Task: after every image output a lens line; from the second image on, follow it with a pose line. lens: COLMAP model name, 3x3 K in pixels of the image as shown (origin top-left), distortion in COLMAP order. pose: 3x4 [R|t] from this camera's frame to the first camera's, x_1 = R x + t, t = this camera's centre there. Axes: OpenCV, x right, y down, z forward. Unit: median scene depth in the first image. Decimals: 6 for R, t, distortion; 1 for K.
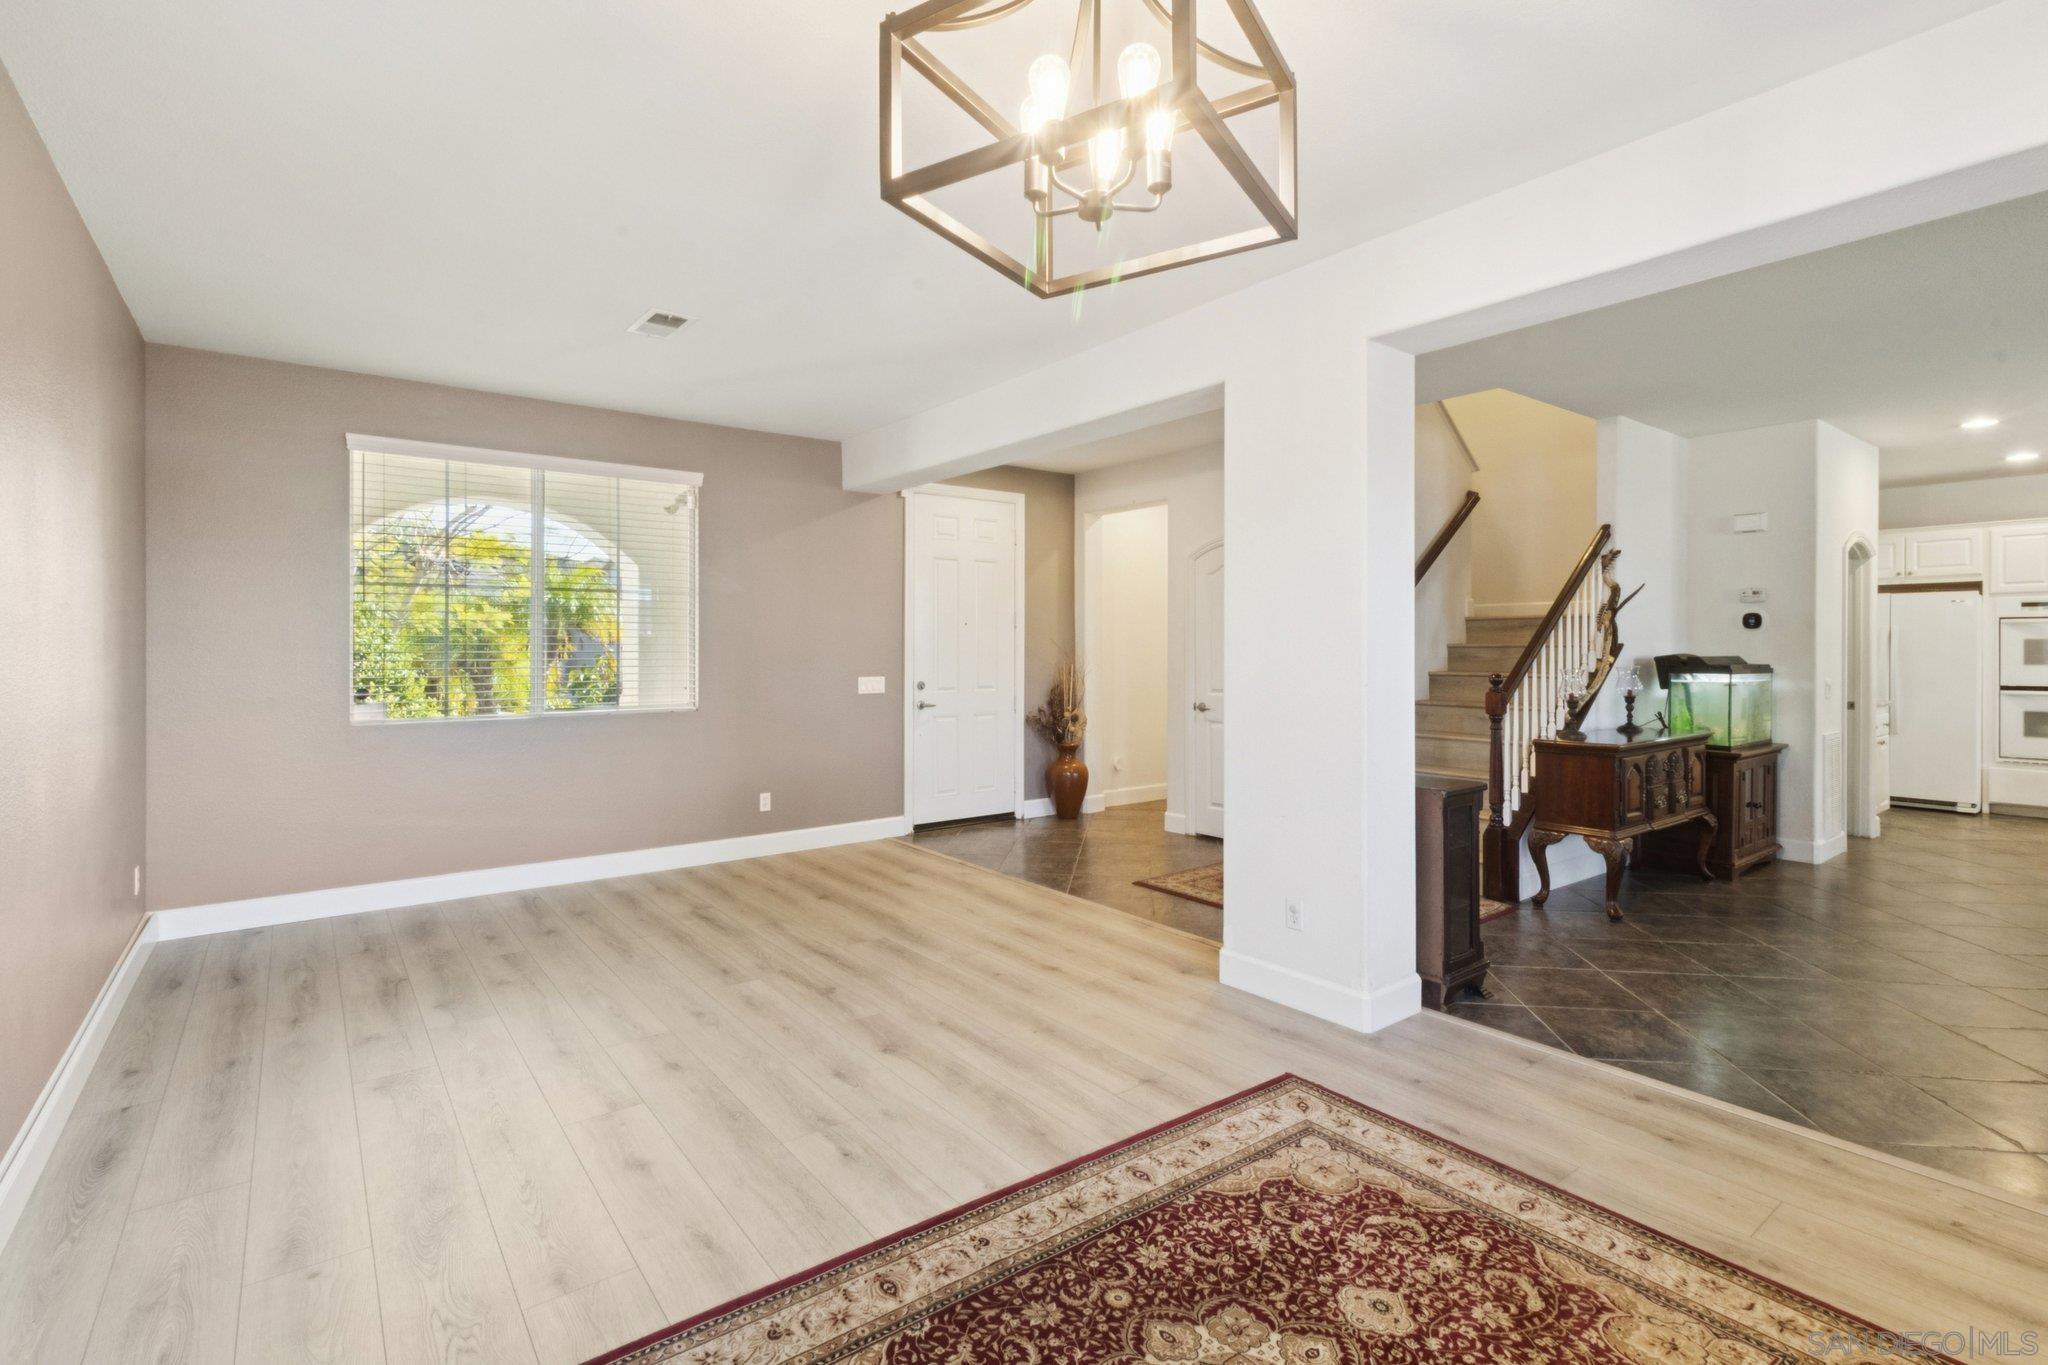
lens RADIAL K [[961.9, 0, 1019.6], [0, 961.9, 650.3], [0, 0, 1]] dist [0.002272, -0.000702]
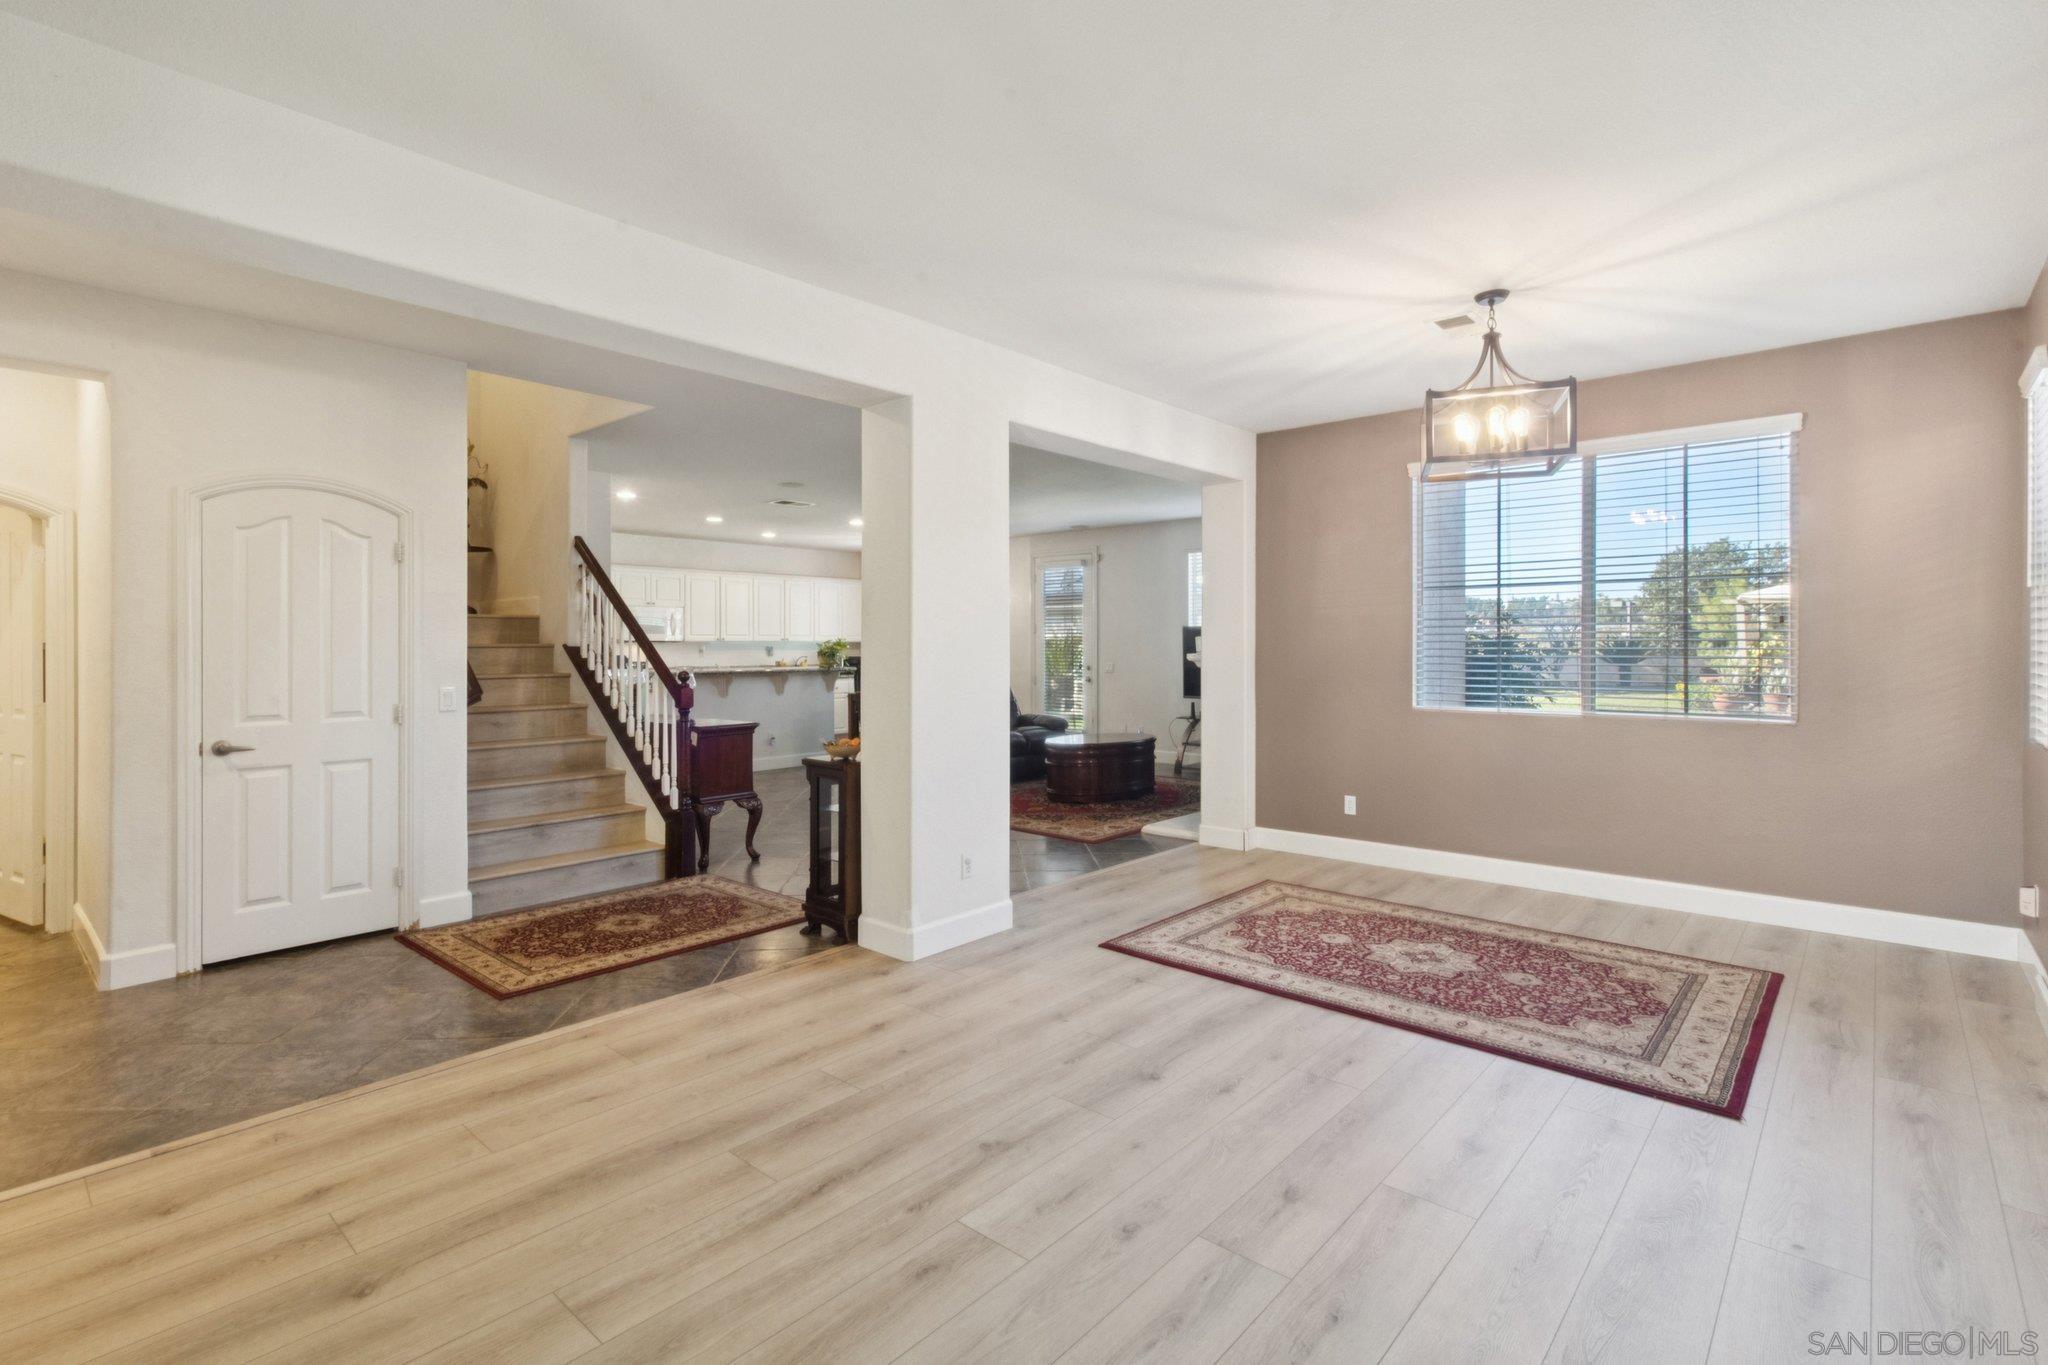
lens RADIAL K [[961.9, 0, 1019.6], [0, 961.9, 650.3], [0, 0, 1]] dist [0.002272, -0.000702]
pose [[-0.196858, -0.002211, 0.980430, -0.656145], [0.005434, 0.999980, 0.003346, -0.000804], [-0.980417, 0.005987, -0.196842, 0.838331]]
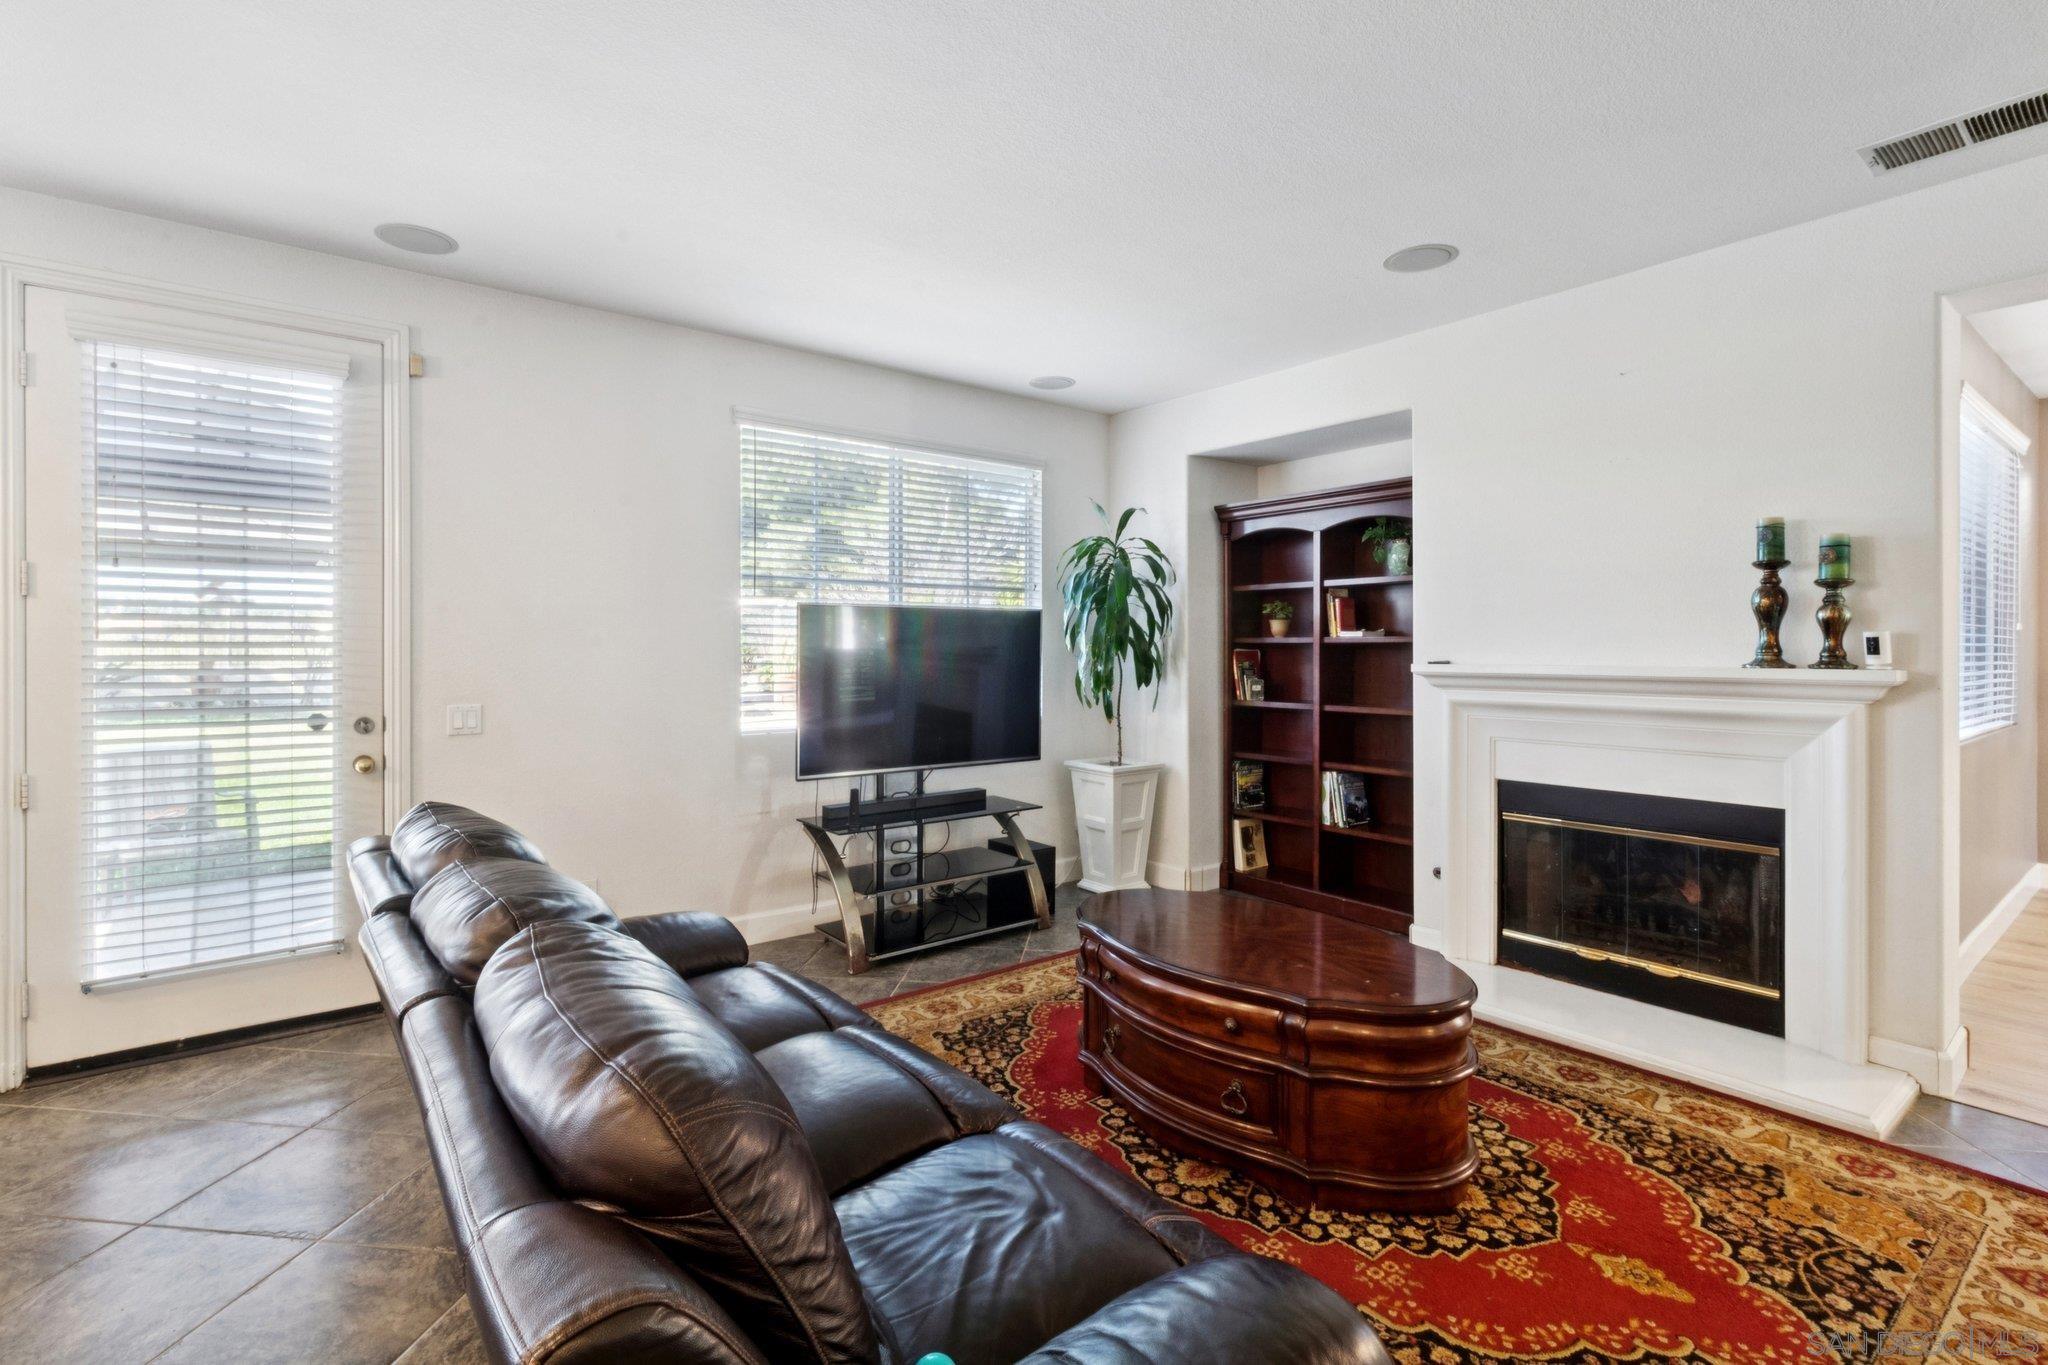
lens RADIAL K [[961.9, 0, 1019.6], [0, 961.9, 650.3], [0, 0, 1]] dist [0.002272, -0.000702]
pose [[-0.999979, 0.004959, -0.004217, 1.141938], [0.004941, 0.999978, 0.004421, -0.005085], [0.004238, 0.004400, -0.999981, 0.904036]]
